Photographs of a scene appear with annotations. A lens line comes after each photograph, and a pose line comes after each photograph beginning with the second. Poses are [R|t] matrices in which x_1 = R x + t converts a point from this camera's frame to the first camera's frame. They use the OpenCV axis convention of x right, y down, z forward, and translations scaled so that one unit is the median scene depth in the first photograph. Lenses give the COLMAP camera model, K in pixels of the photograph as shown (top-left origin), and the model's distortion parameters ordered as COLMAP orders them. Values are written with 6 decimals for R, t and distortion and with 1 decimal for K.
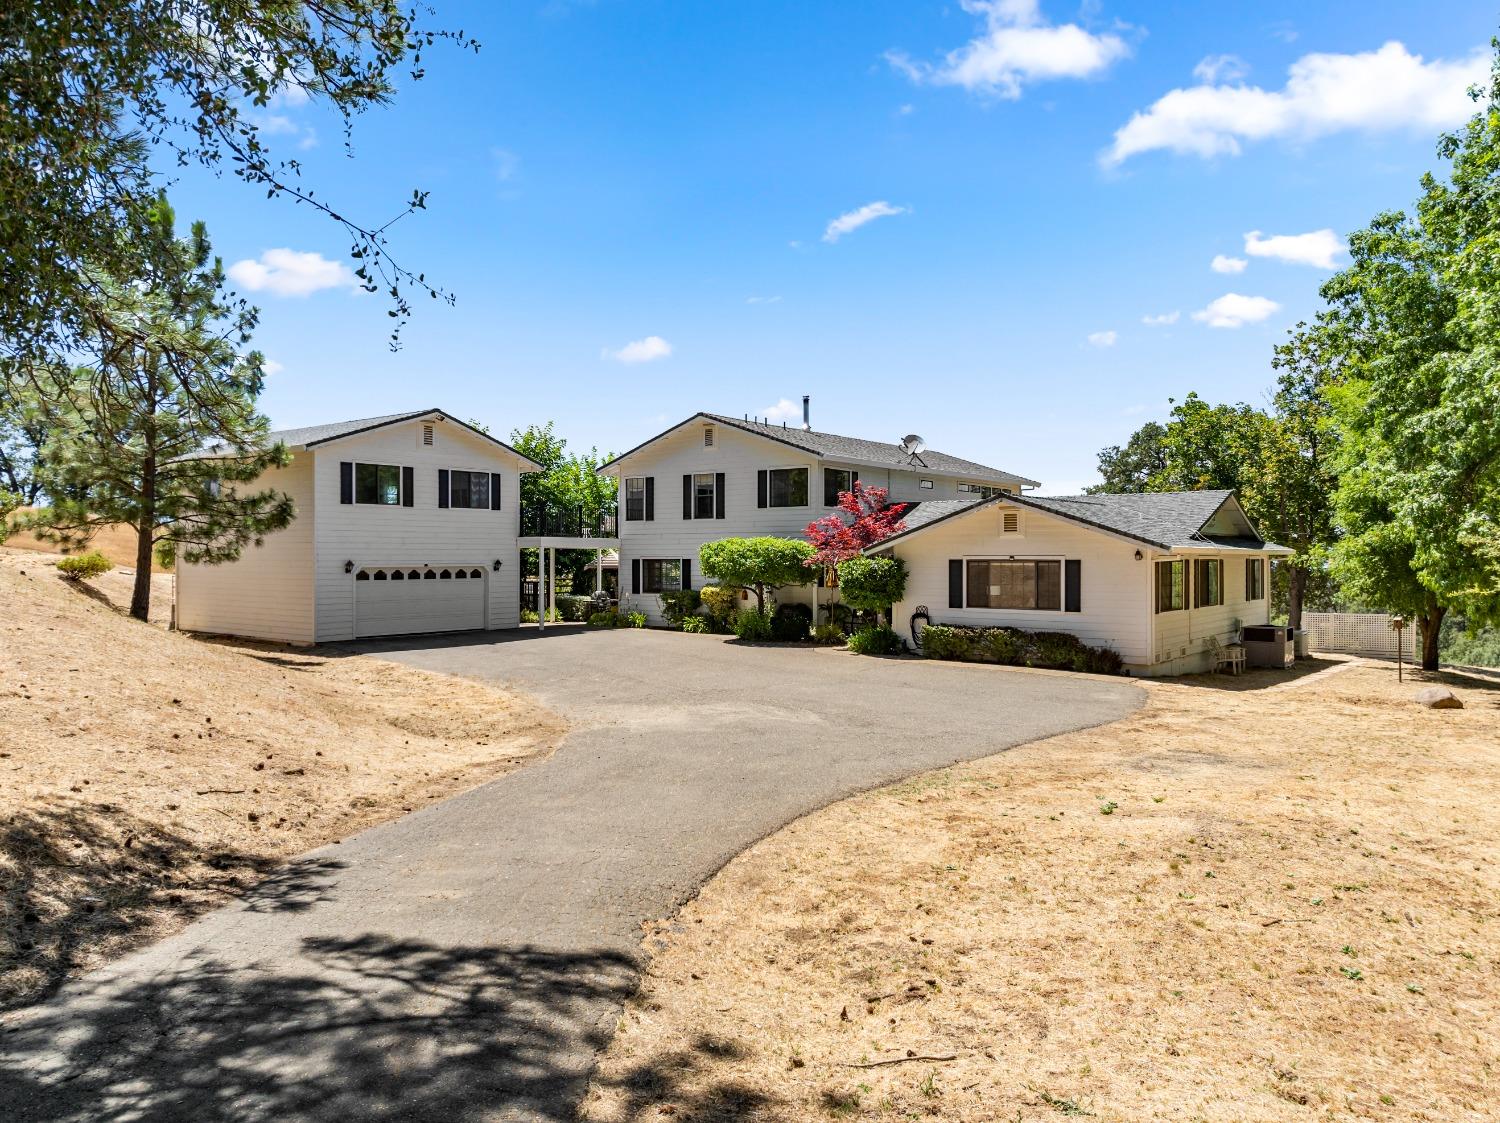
lens RADIAL K [[1022.2, 0, 772.5], [0, 1022.2, 556.6], [0, 0, 1]] dist [-0.002342, 0.001719]
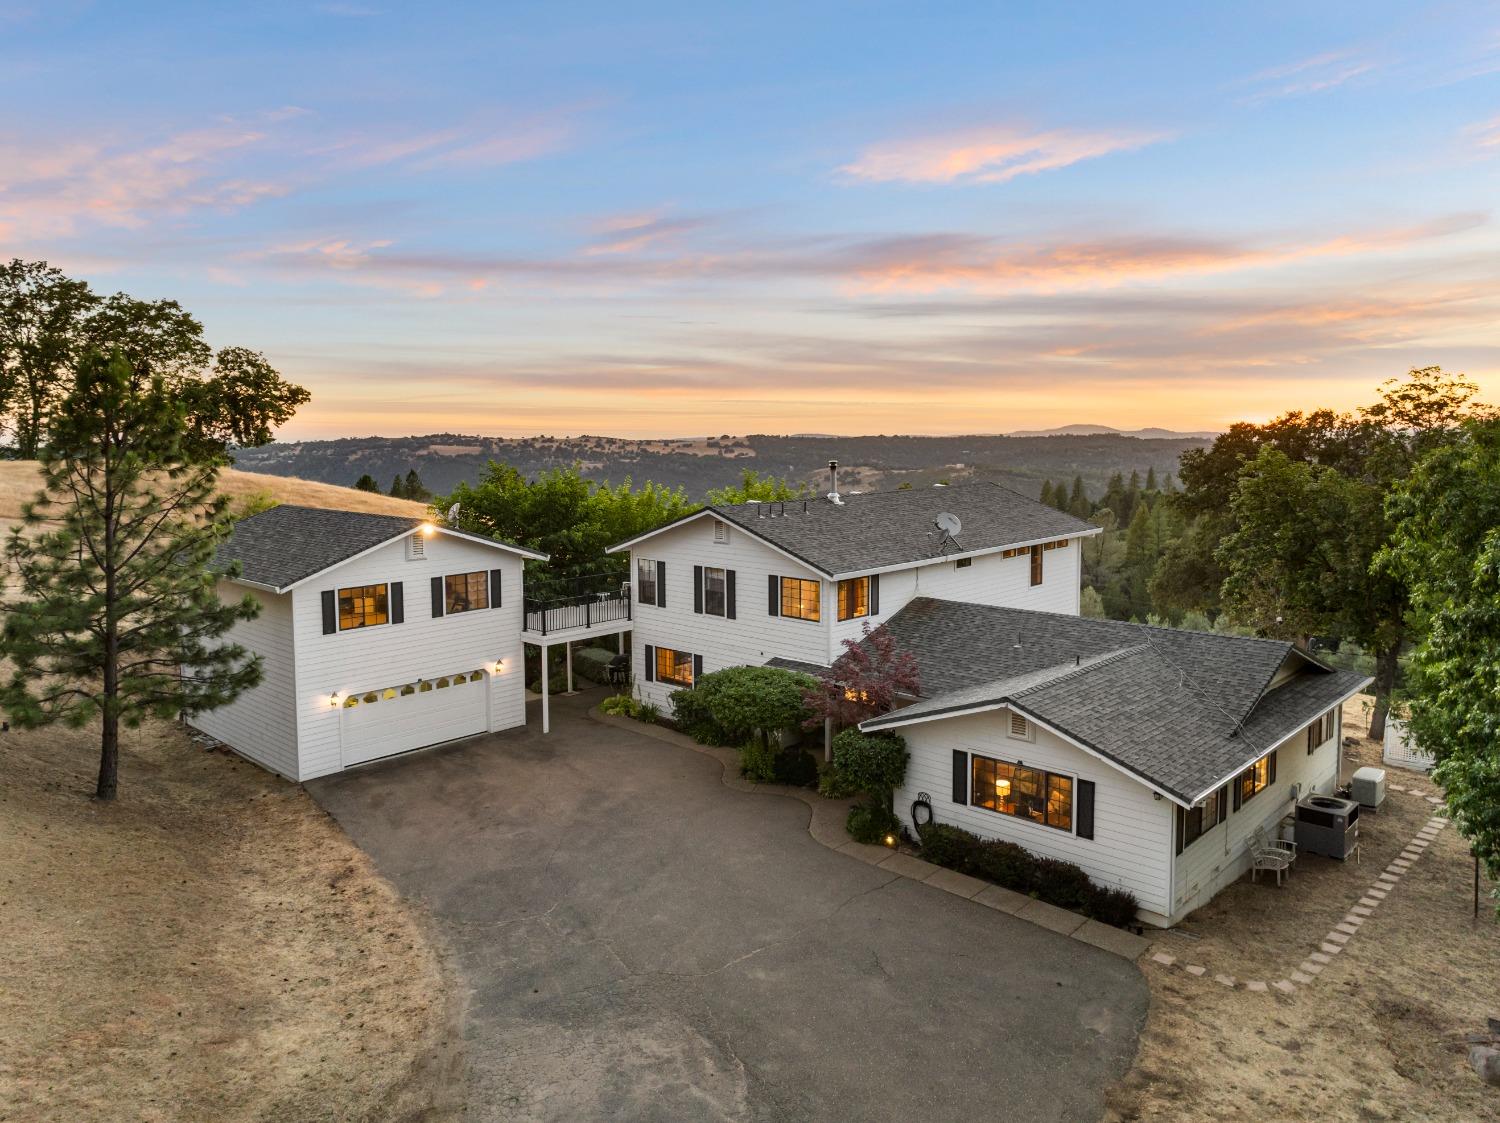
lens RADIAL K [[1040.8, 0, 776.3], [0, 1040.8, 496.0], [0, 0, 1]] dist [-0.006408, 0.008513]
pose [[0.995732, 0.001223, -0.092279, 0.081362], [0.004785, 0.997883, 0.064865, -0.221657], [0.092163, -0.065030, 0.993618, 0.073854]]
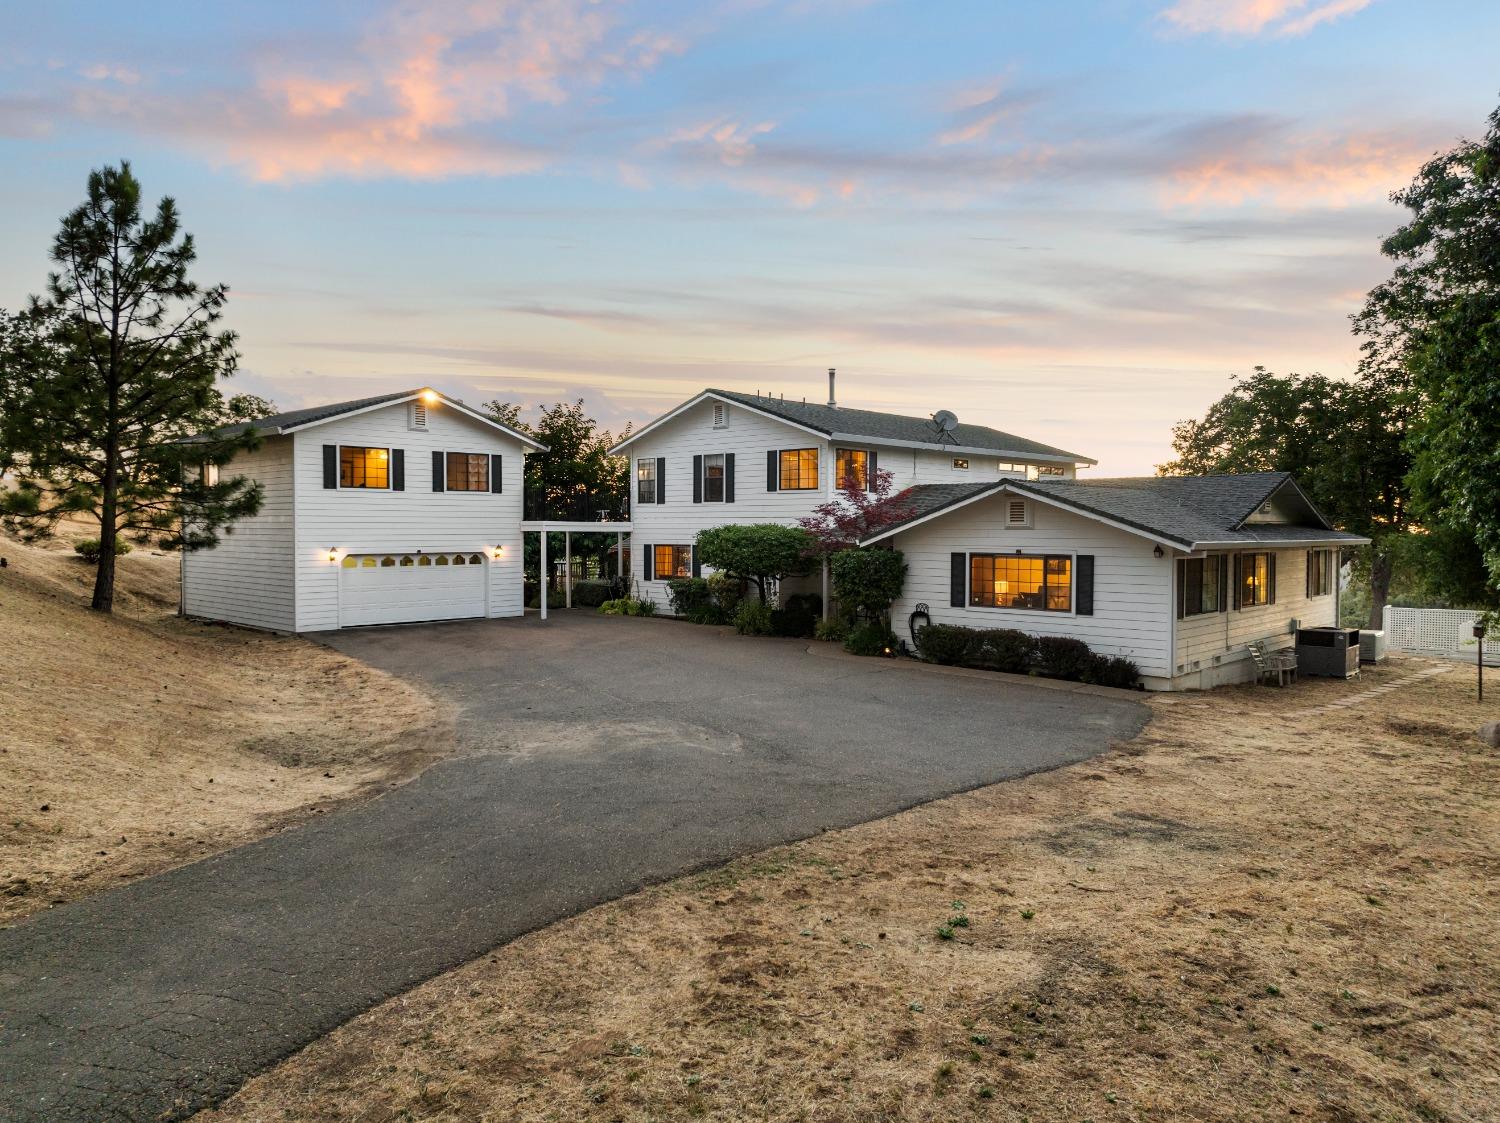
lens RADIAL K [[1022.2, 0, 772.5], [0, 1022.2, 556.6], [0, 0, 1]] dist [-0.002342, 0.001719]
pose [[0.995491, 0.005472, -0.094702, 0.080977], [-0.002911, 0.999627, 0.027164, -0.013934], [0.094815, -0.026766, 0.995135, 0.075284]]
